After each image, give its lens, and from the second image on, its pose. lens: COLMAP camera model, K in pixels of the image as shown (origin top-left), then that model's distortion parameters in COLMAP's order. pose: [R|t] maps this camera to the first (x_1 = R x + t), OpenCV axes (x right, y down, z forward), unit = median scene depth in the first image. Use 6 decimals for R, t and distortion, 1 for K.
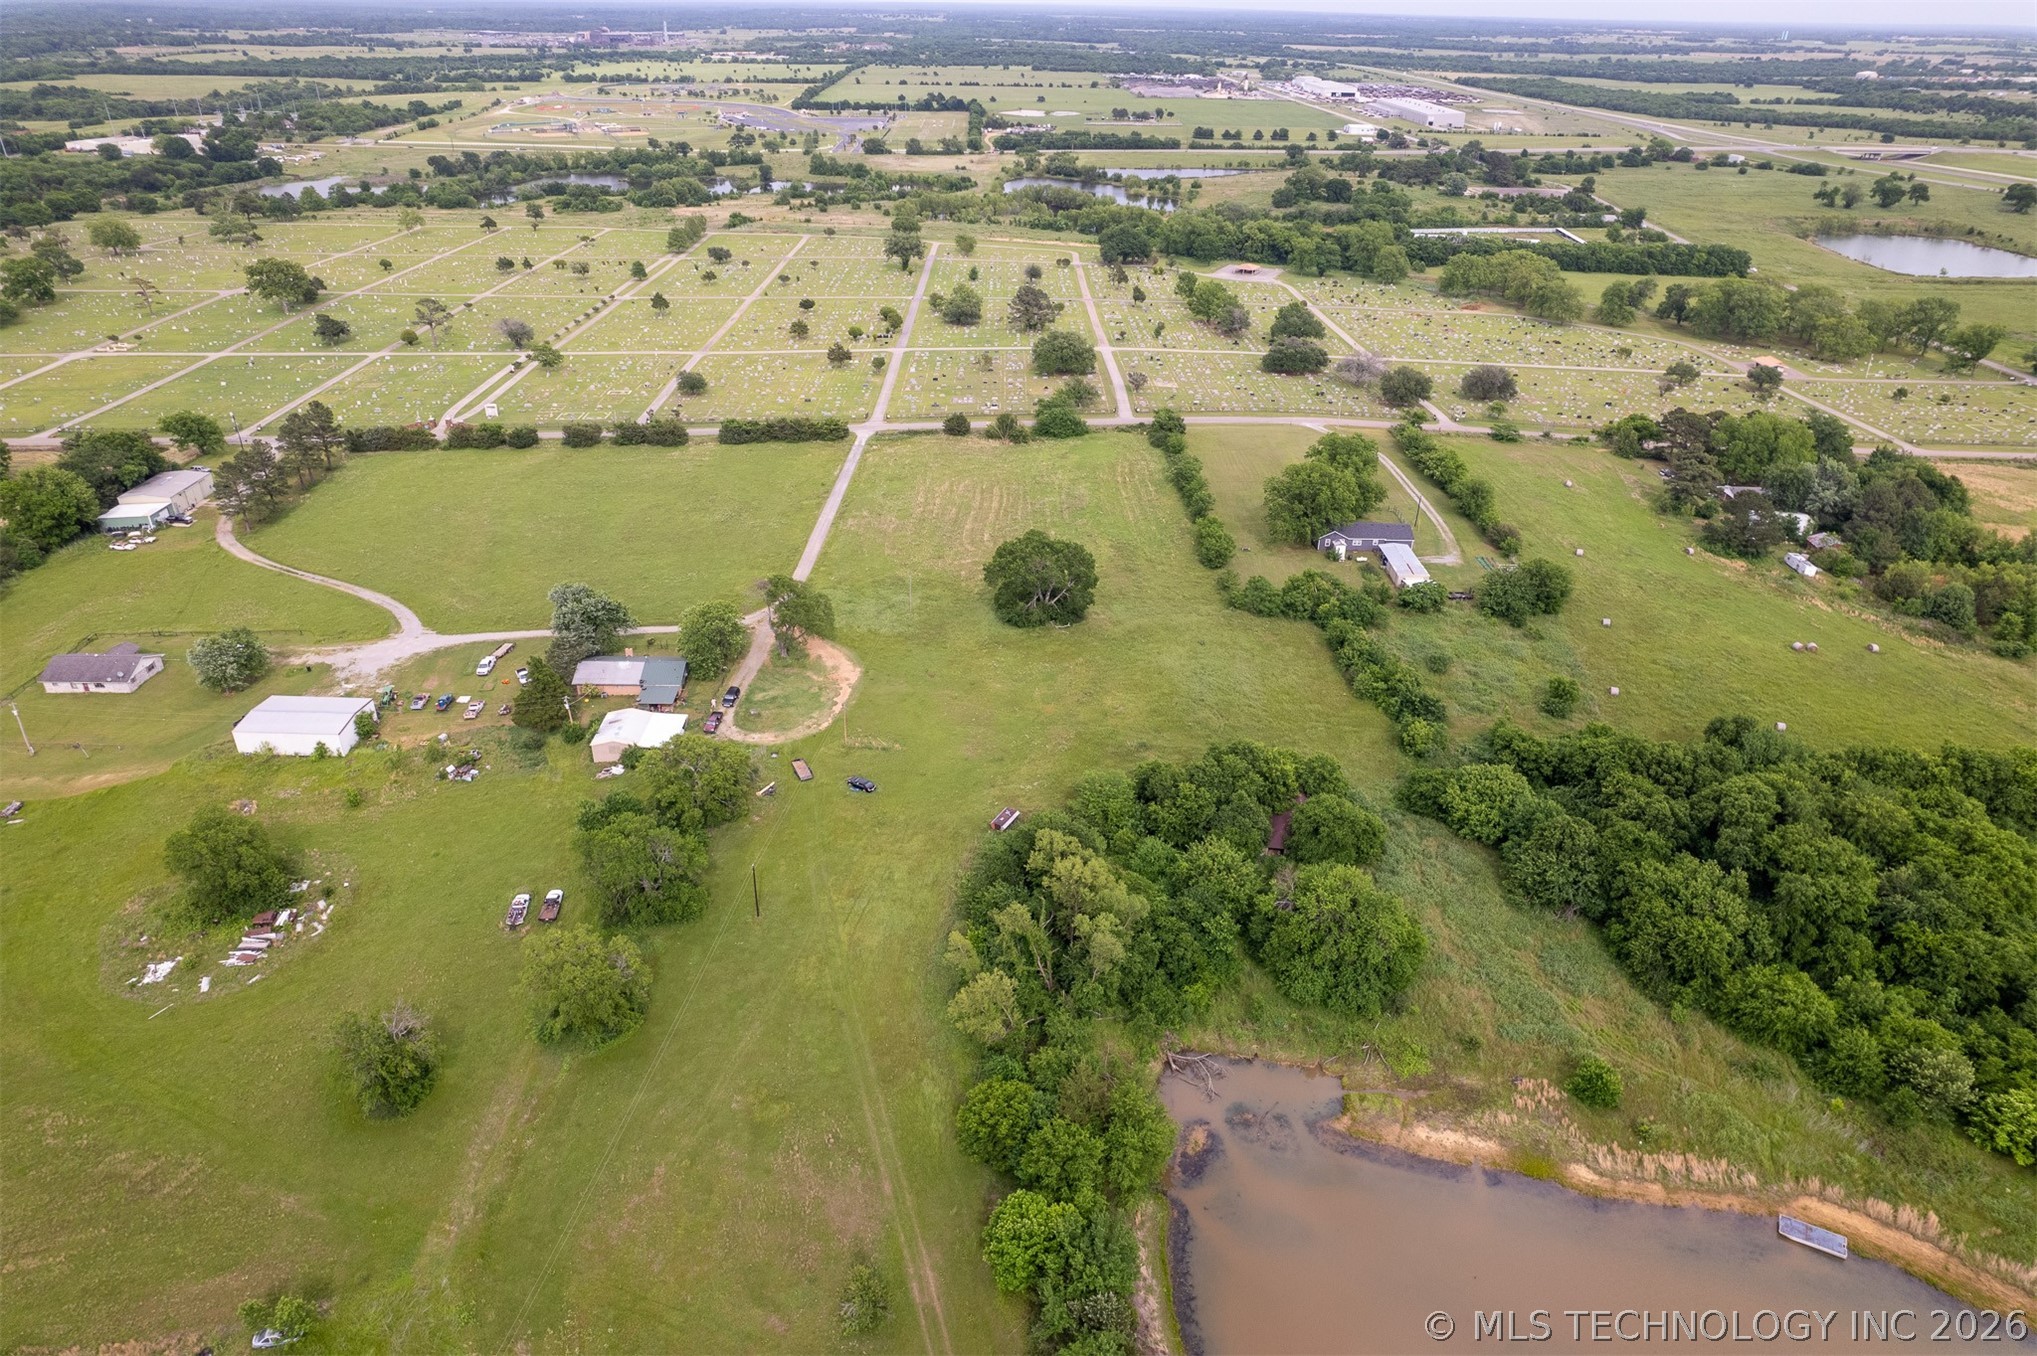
lens RADIAL K [[1303.7, 0, 1028.1], [0, 1303.7, 677.7], [0, 0, 1]] dist [-0.079284, 0.068575]
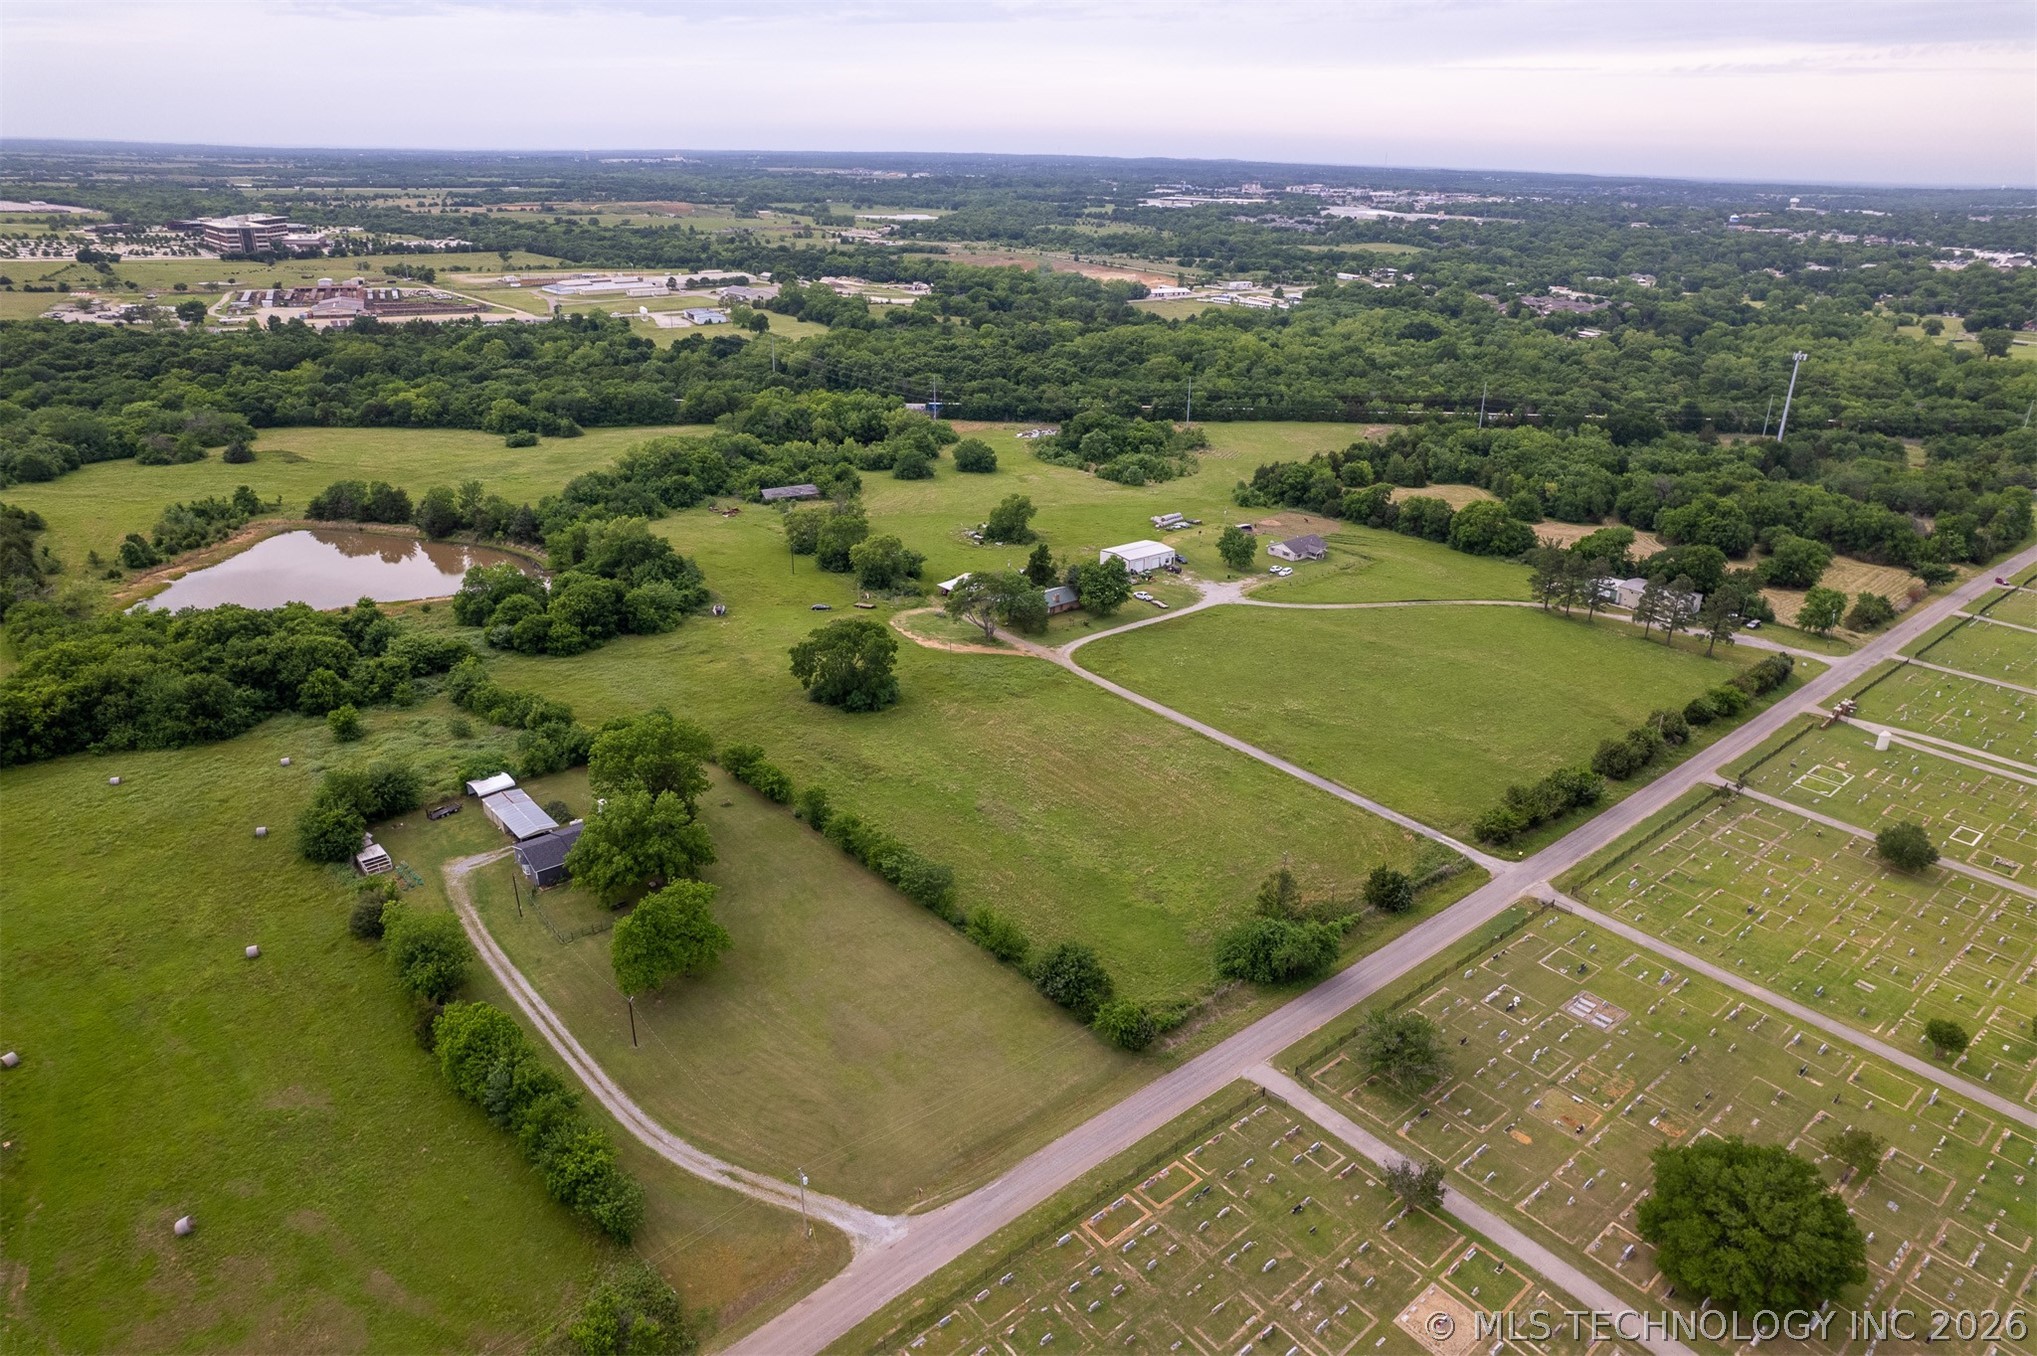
lens RADIAL K [[1303.7, 0, 1031.0], [0, 1303.7, 670.0], [0, 0, 1]] dist [-0.079284, 0.068575]
pose [[-0.761321, 0.211777, -0.612814, 0.384257], [-0.334528, 0.681337, 0.651054, -0.568362], [0.555411, 0.700664, -0.447871, 1.092320]]
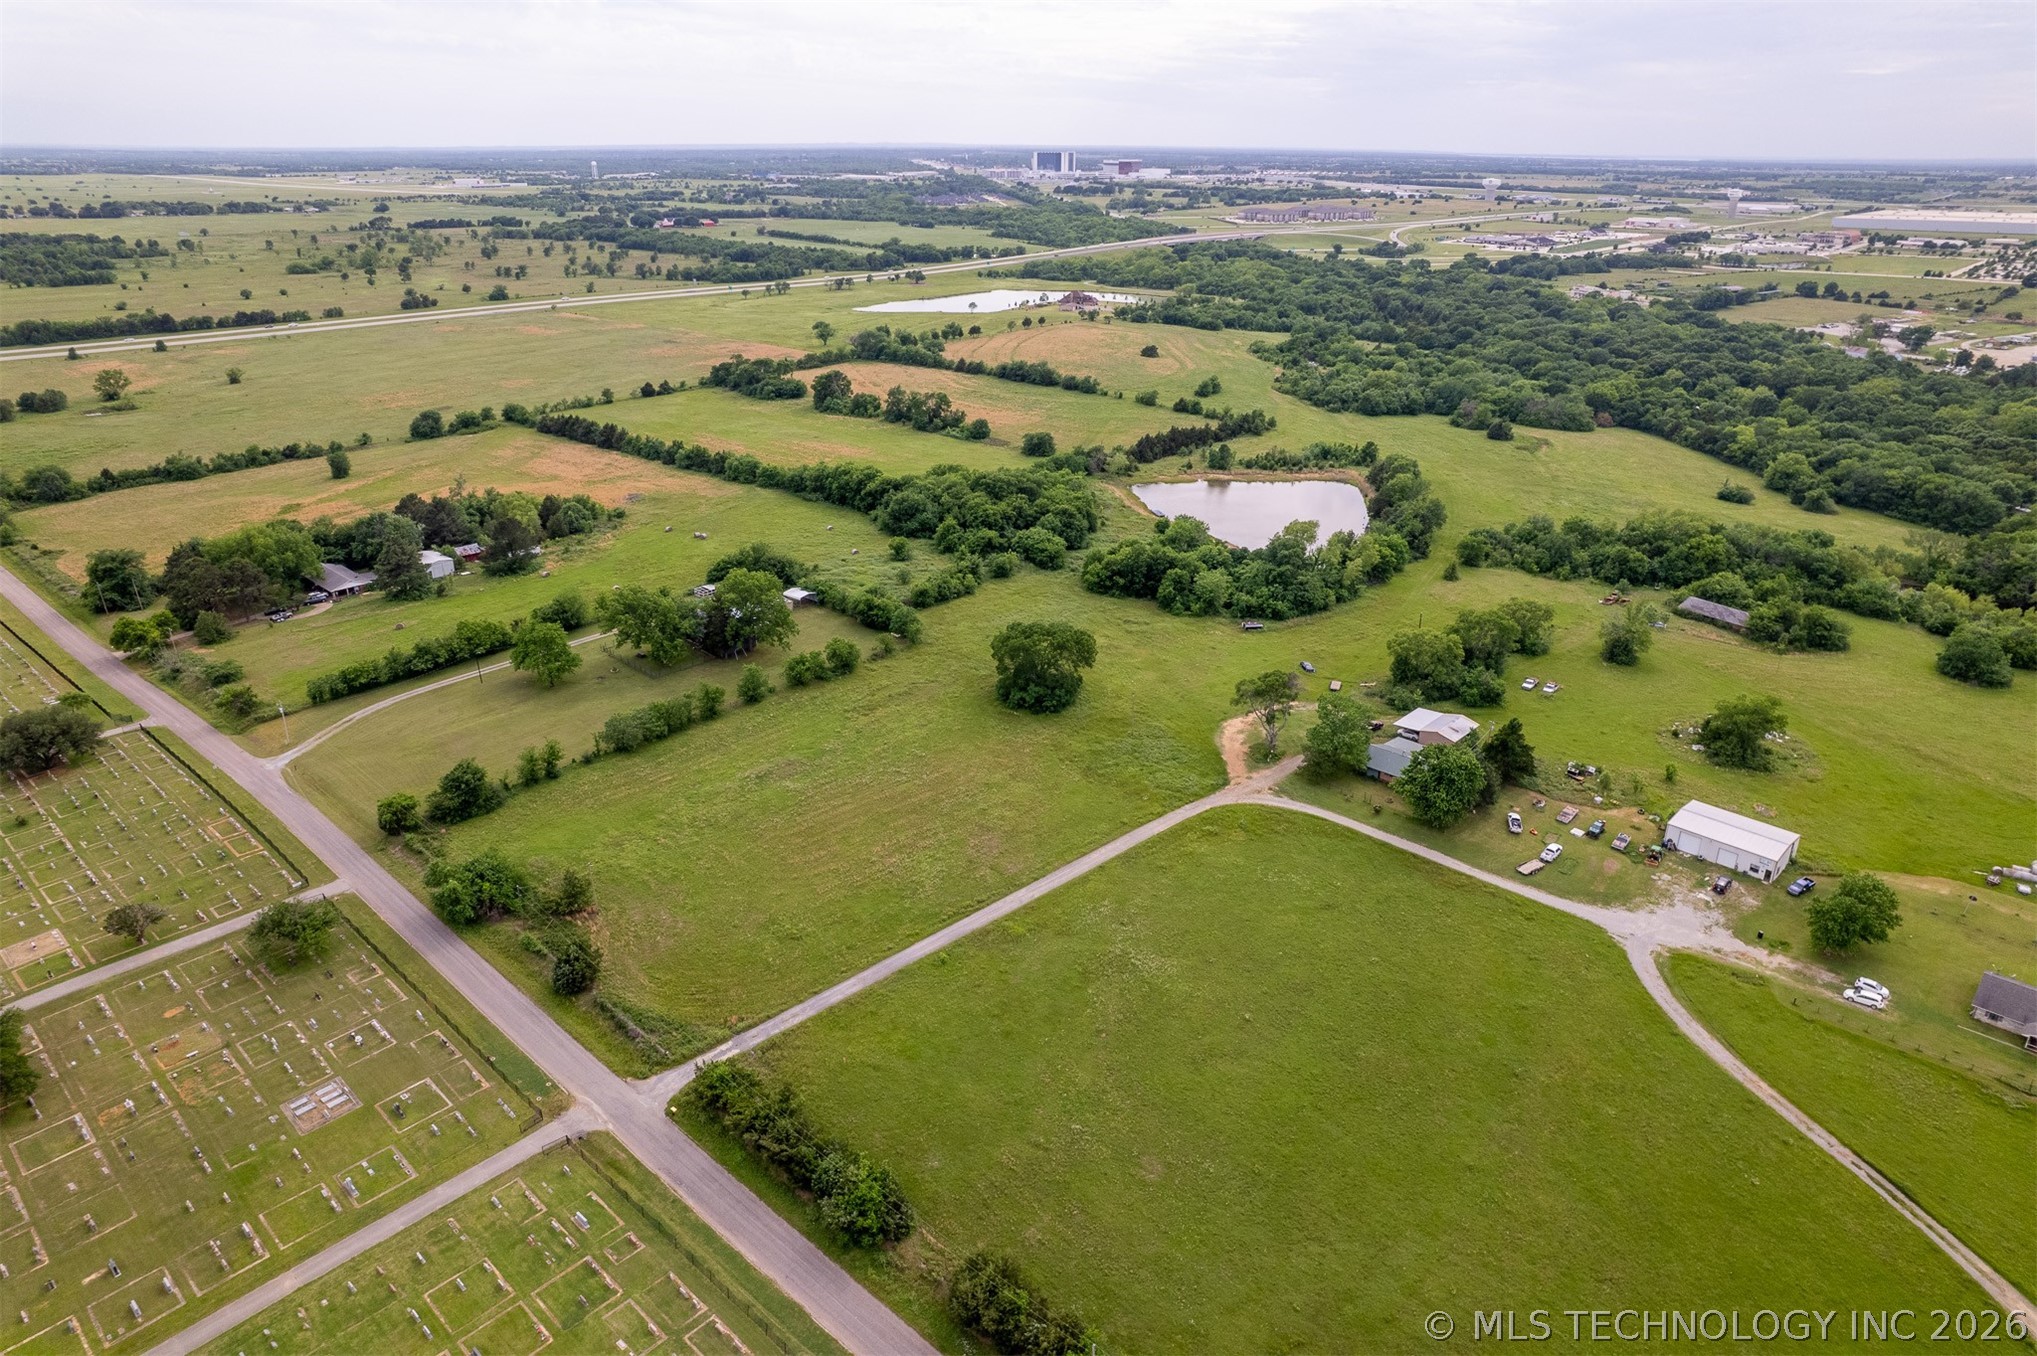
lens RADIAL K [[1303.7, 0, 1038.0], [0, 1303.7, 676.6], [0, 0, 1]] dist [-0.079284, 0.068575]
pose [[-0.727710, -0.283400, 0.624598, -0.462595], [0.306056, 0.680787, 0.665476, -0.545895], [-0.613814, 0.675436, -0.408680, 1.012689]]
